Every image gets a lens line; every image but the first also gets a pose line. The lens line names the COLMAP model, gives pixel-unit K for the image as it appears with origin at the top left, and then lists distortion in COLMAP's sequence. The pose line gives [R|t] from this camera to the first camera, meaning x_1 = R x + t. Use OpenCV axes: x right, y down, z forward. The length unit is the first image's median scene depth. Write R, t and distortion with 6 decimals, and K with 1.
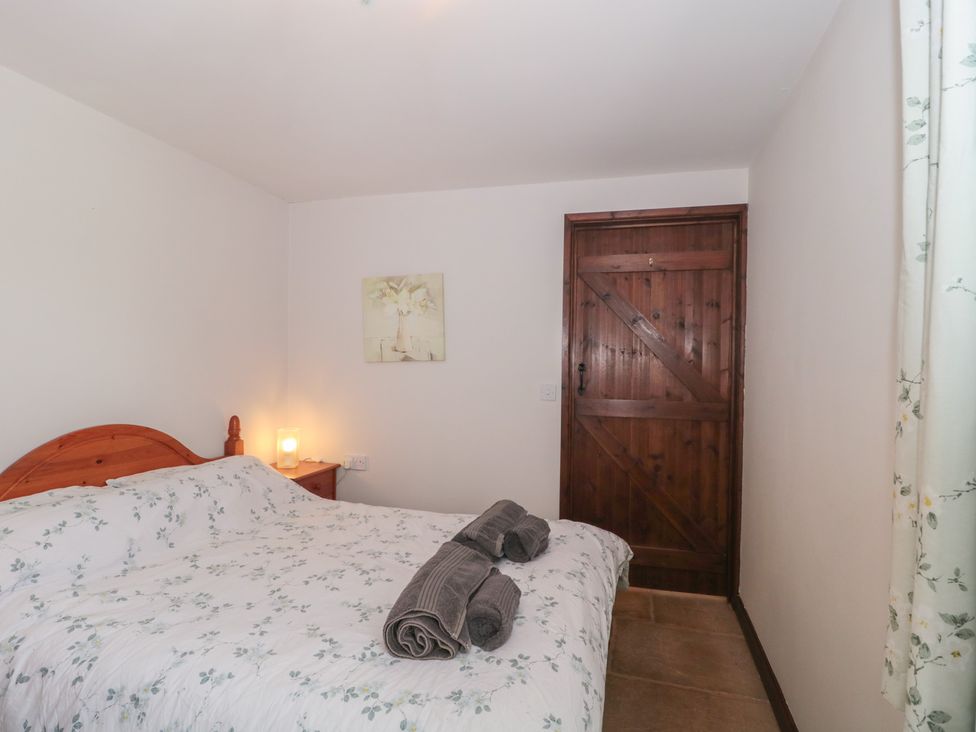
lens RADIAL K [[523.6, 0, 486.0], [0, 523.6, 362.1], [0, 0, 1]] dist [-0.002662, -0.012939]
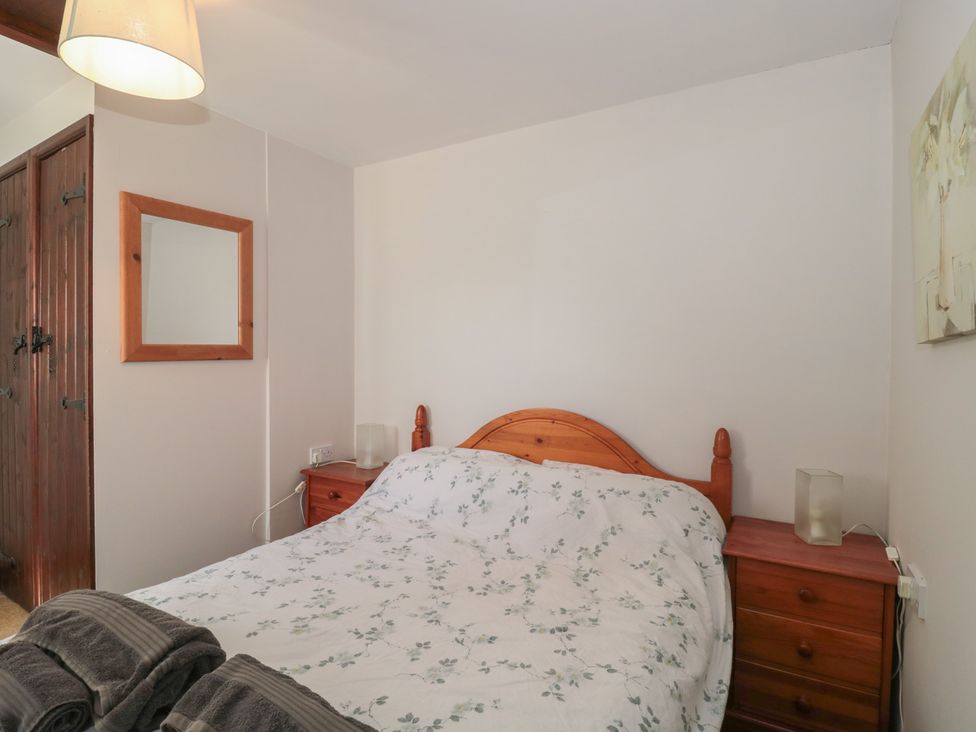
lens RADIAL K [[502.9, 0, 496.7], [0, 502.9, 360.6], [0, 0, 1]] dist [0.002298, -0.014605]
pose [[-0.258954, 0.010767, -0.965830, 0.369053], [0.003795, 0.999941, 0.010130, 0.006178], [0.965882, -0.001042, -0.258980, 1.316596]]
